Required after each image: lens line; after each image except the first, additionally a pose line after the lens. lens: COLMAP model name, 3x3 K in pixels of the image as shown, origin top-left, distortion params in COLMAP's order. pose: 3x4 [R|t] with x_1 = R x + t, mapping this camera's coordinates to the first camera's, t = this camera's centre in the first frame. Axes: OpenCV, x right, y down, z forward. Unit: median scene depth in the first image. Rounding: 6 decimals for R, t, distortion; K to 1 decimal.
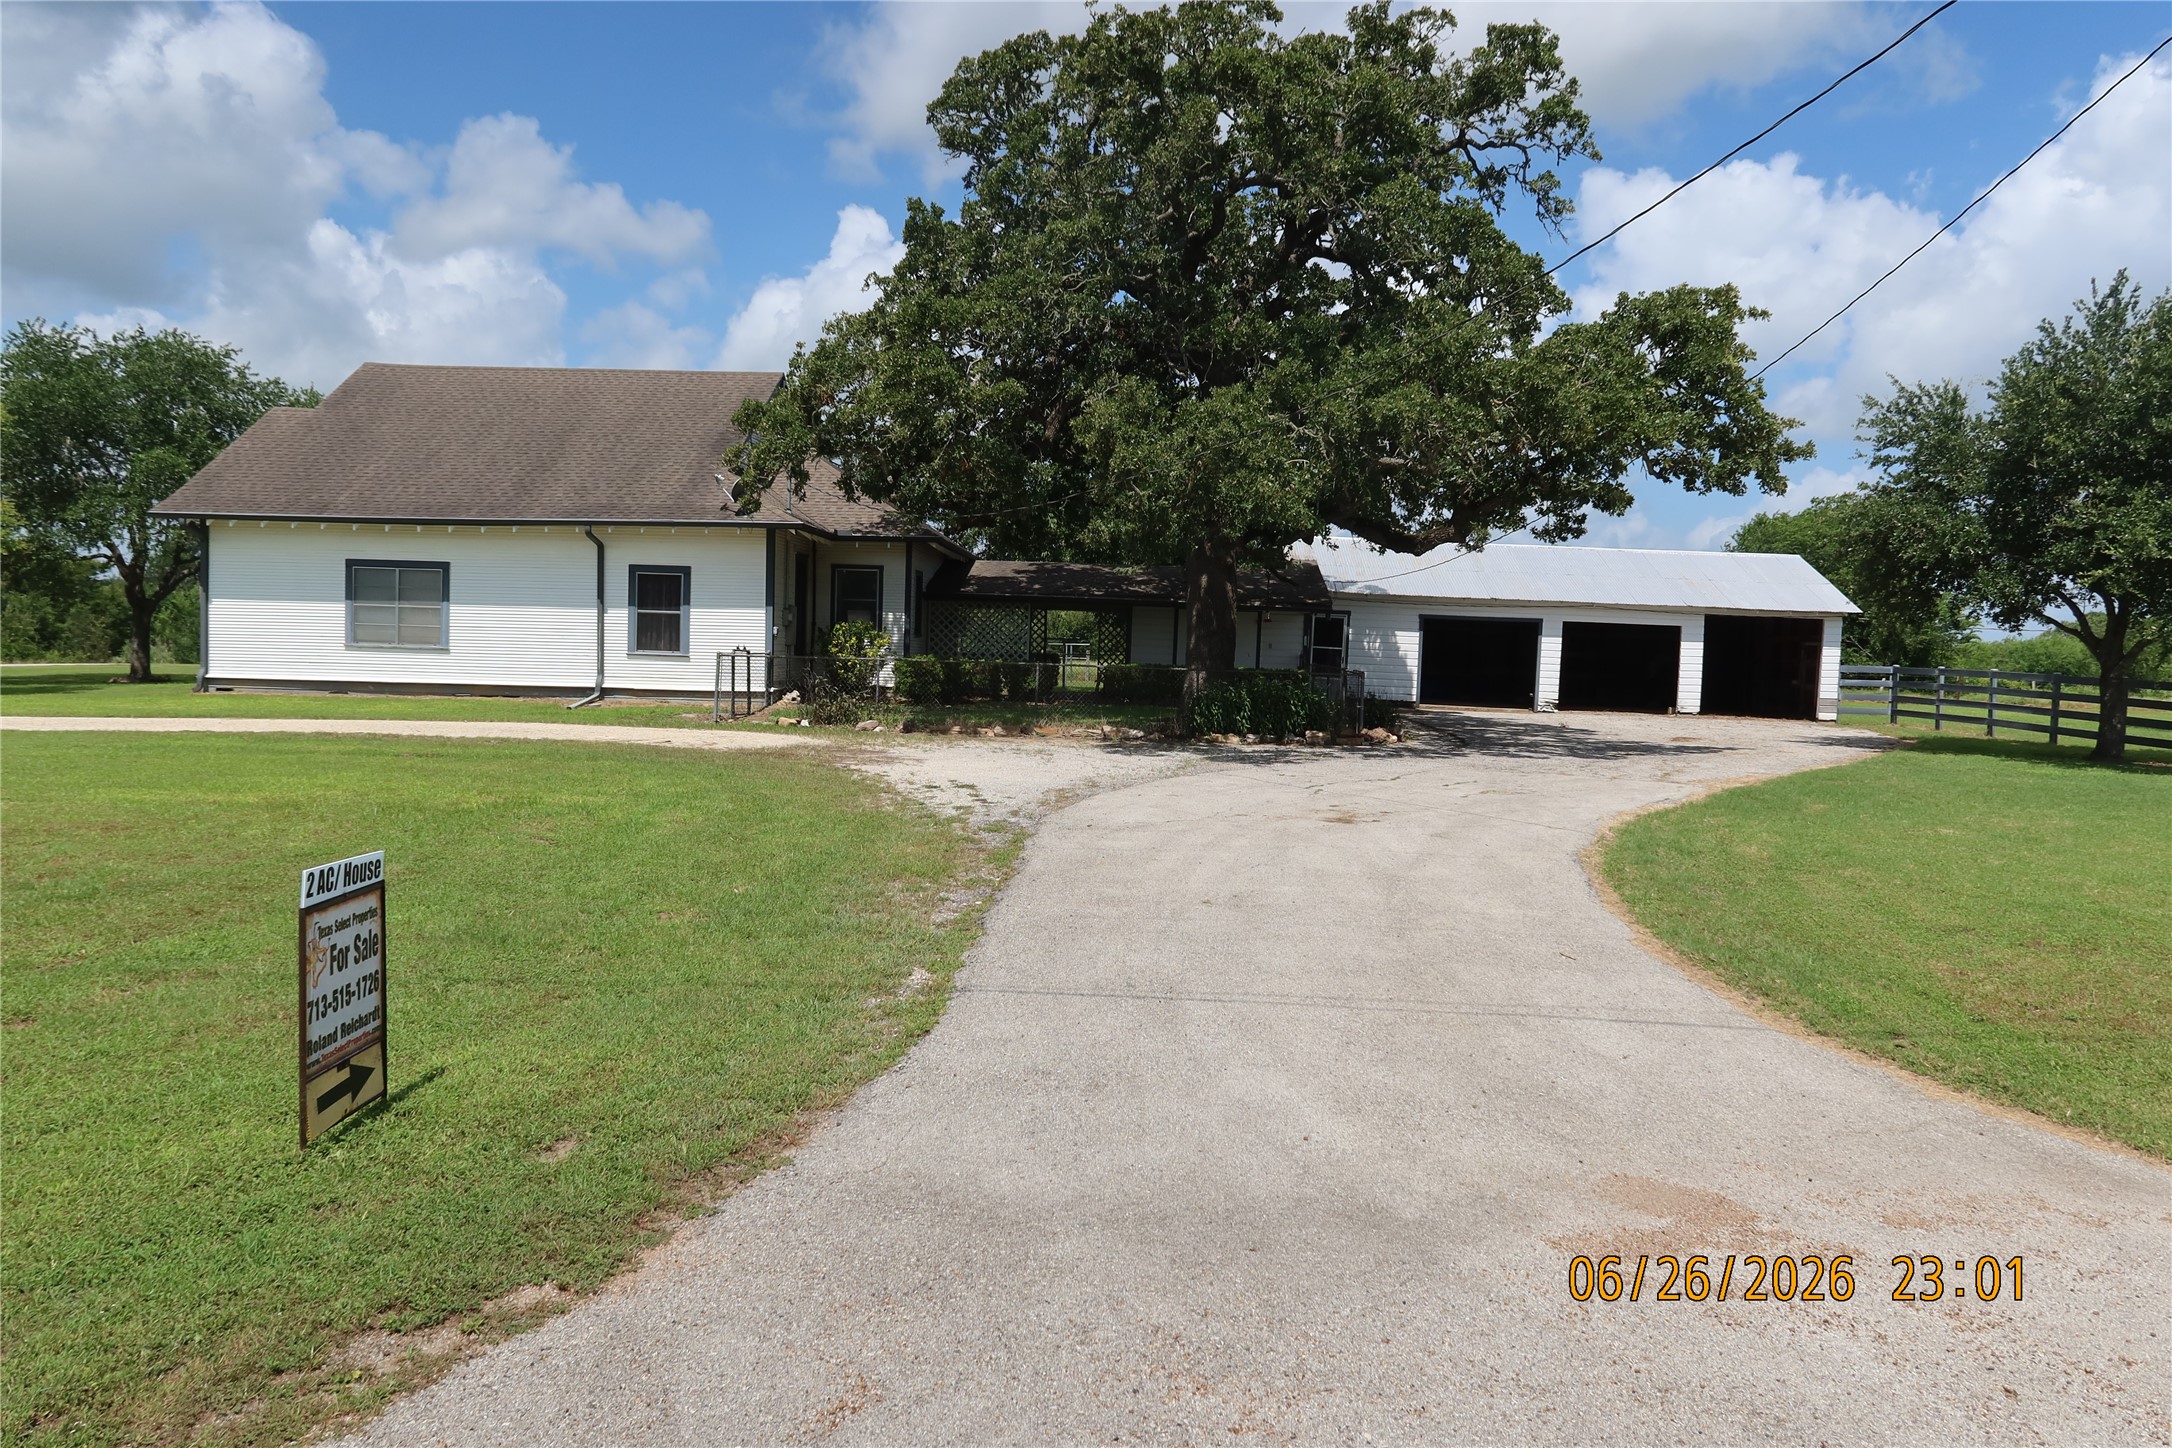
lens RADIAL K [[1493.9, 0, 1088.1], [0, 1493.9, 720.0], [0, 0, 1]] dist [-0.026822, 0.009720]
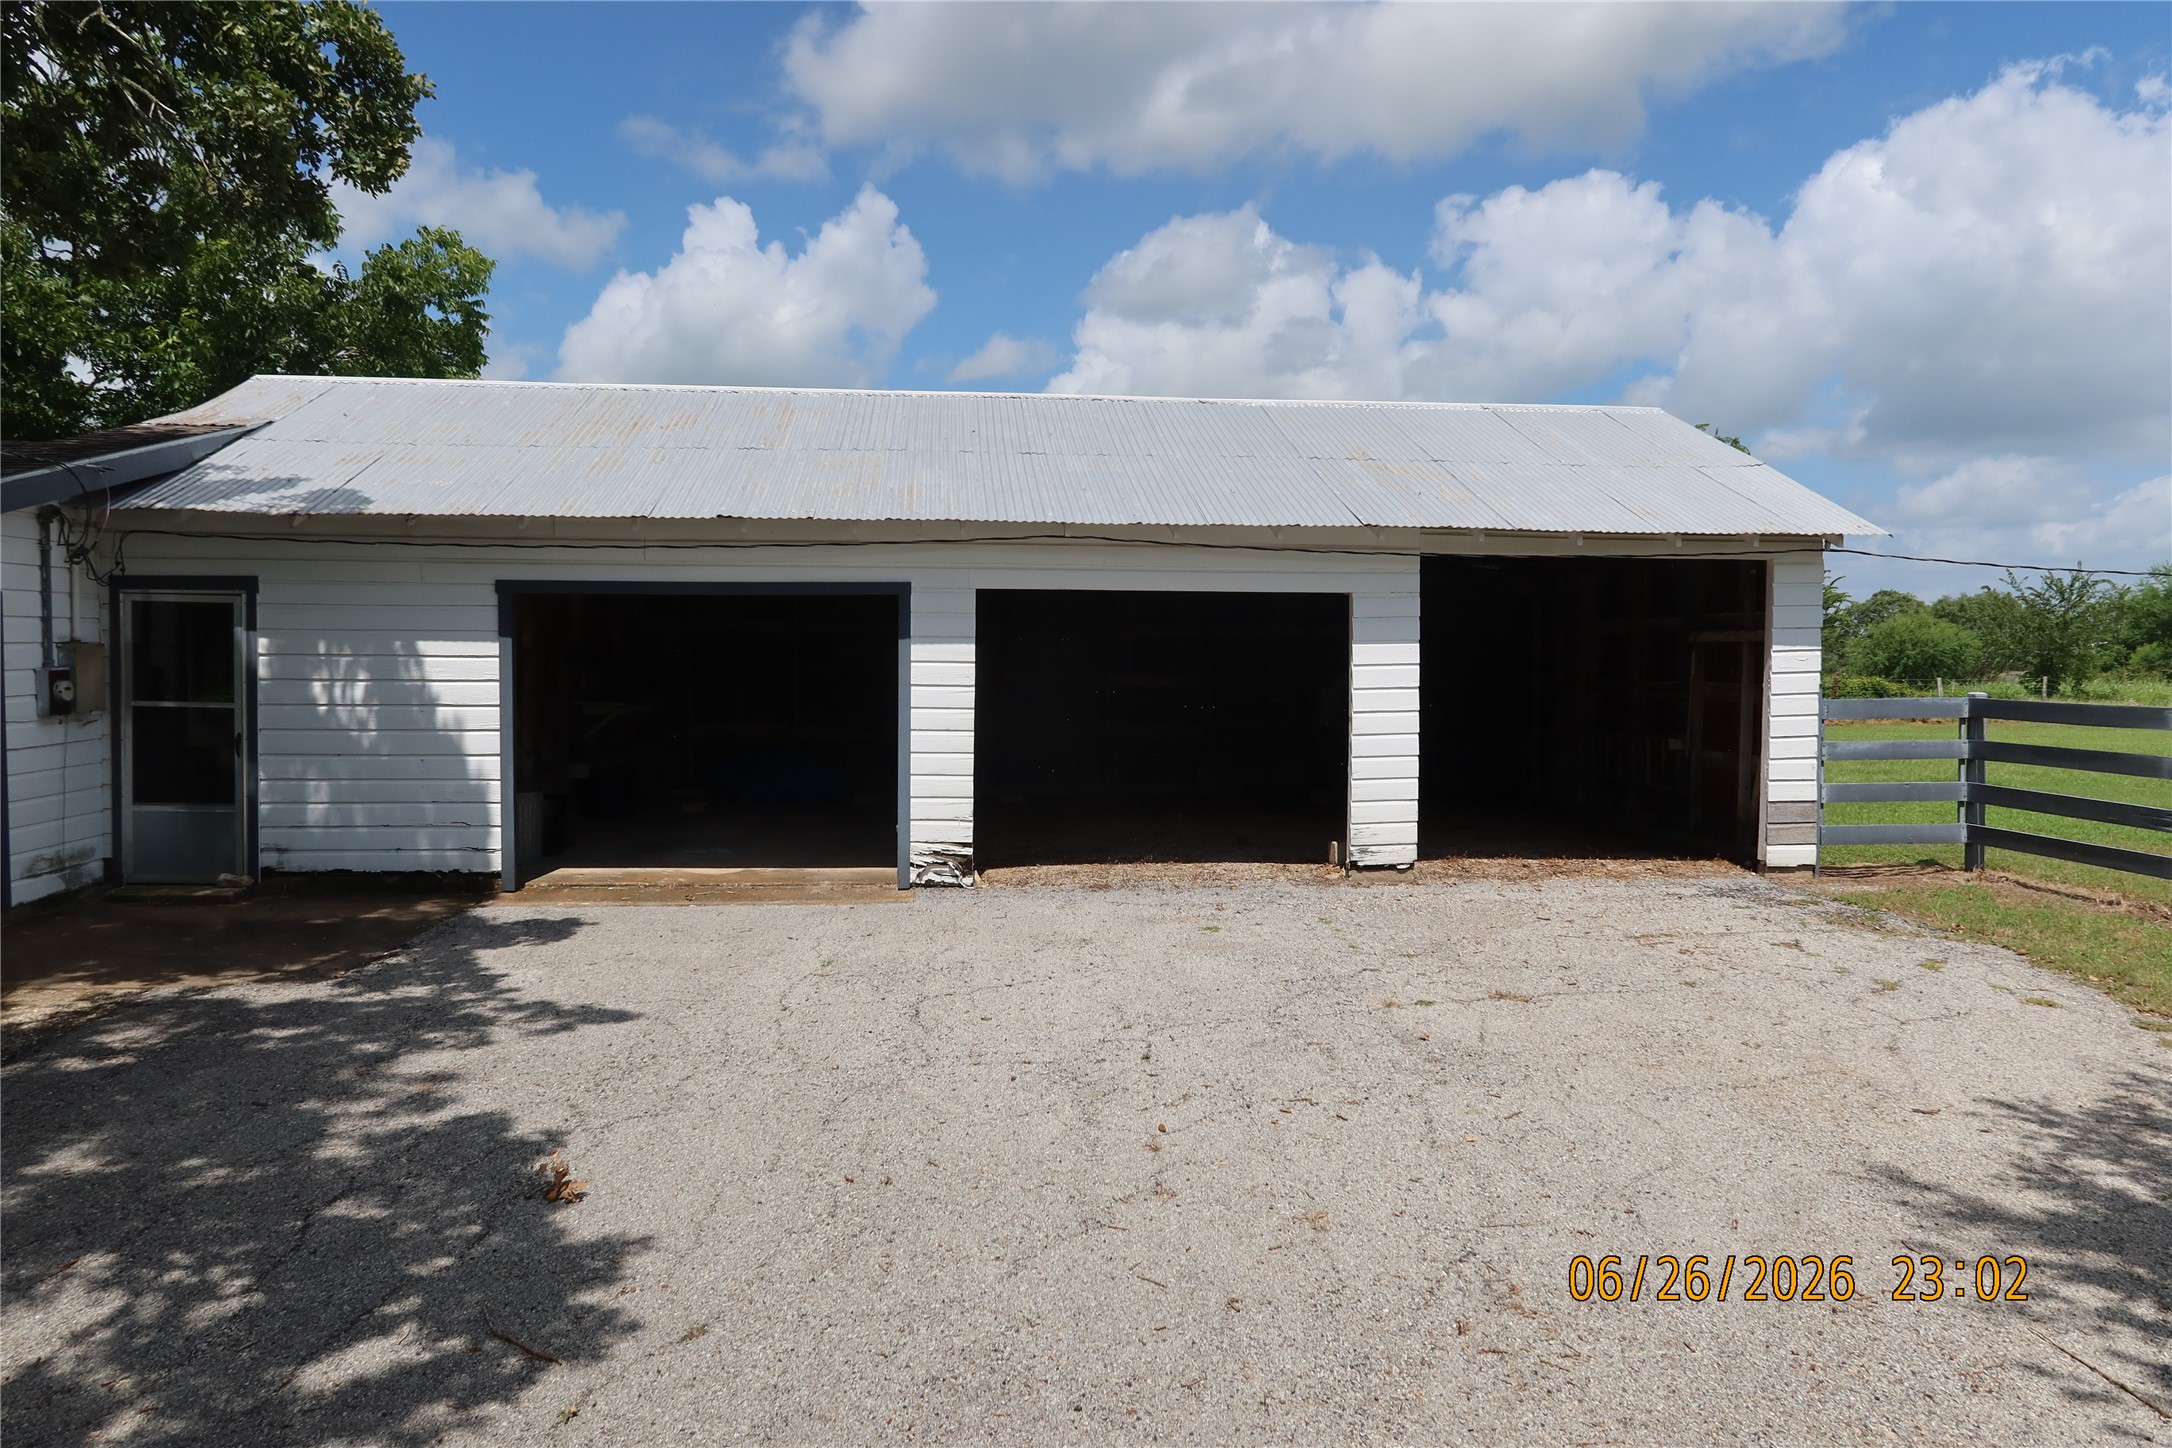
lens RADIAL K [[1493.9, 0, 1079.8], [0, 1493.9, 709.3], [0, 0, 1]] dist [-0.026822, 0.009720]
pose [[0.988848, -0.038281, 0.143927, 0.299988], [0.039467, 0.999206, -0.005388, -0.039797], [-0.143607, 0.011008, 0.989574, 0.705726]]
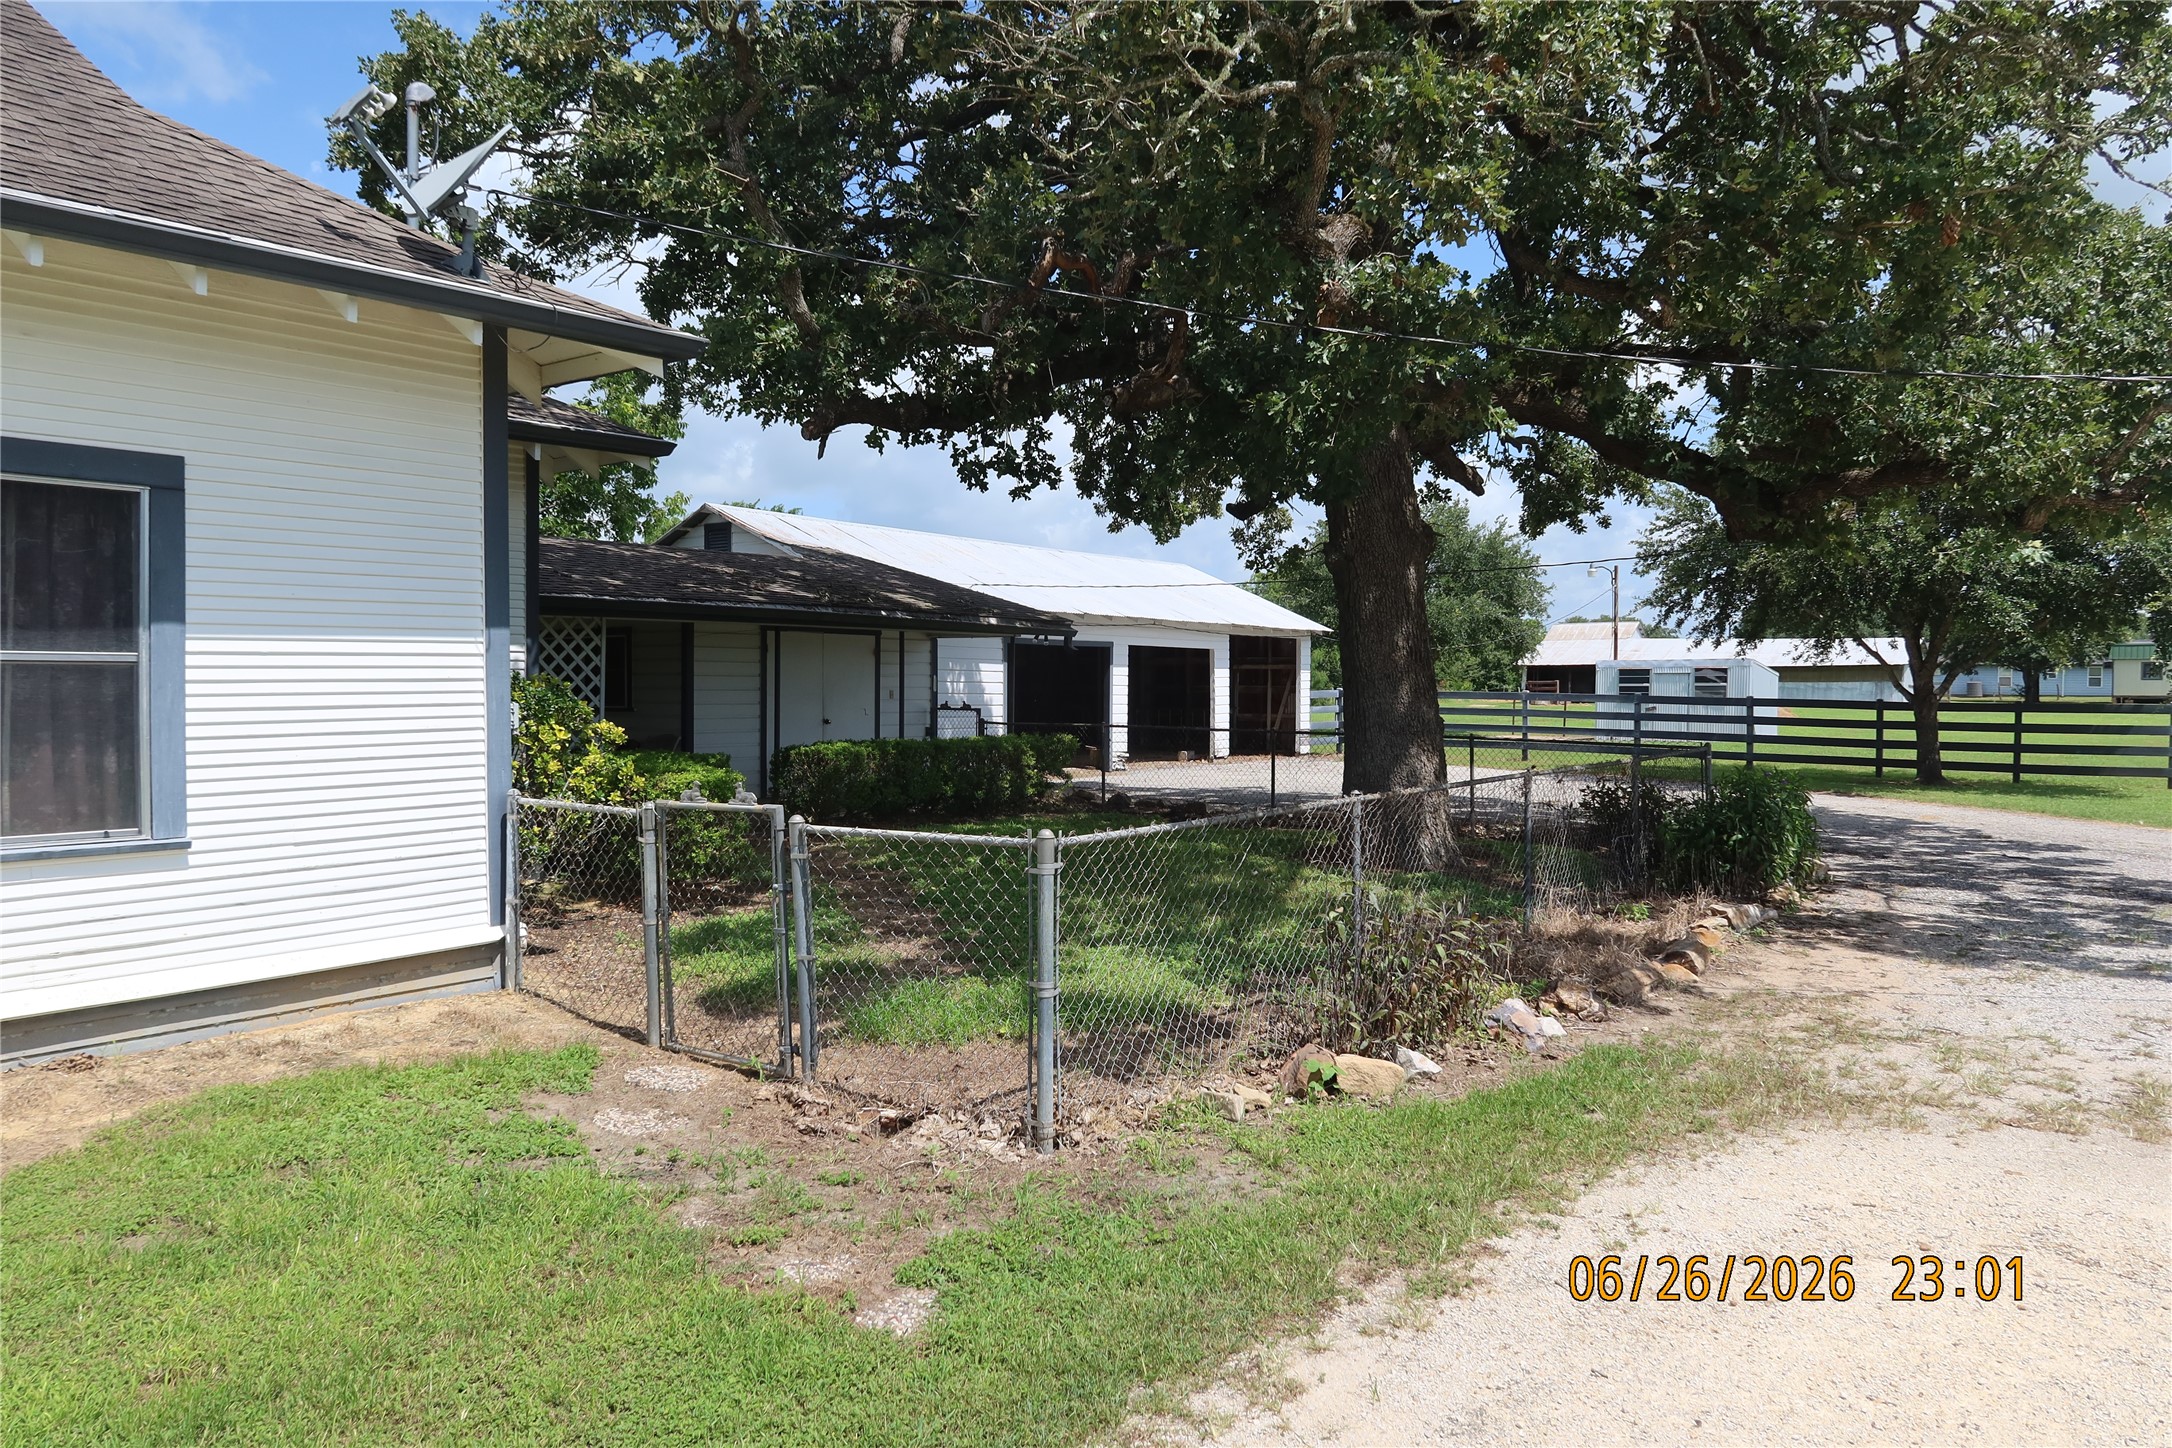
lens RADIAL K [[1493.9, 0, 1086.0], [0, 1493.9, 740.8], [0, 0, 1]] dist [-0.026822, 0.009720]
pose [[0.566953, -0.061947, 0.821417, -0.305644], [0.054224, 0.997812, 0.037824, -0.048949], [-0.821963, 0.023096, 0.569072, 0.610762]]
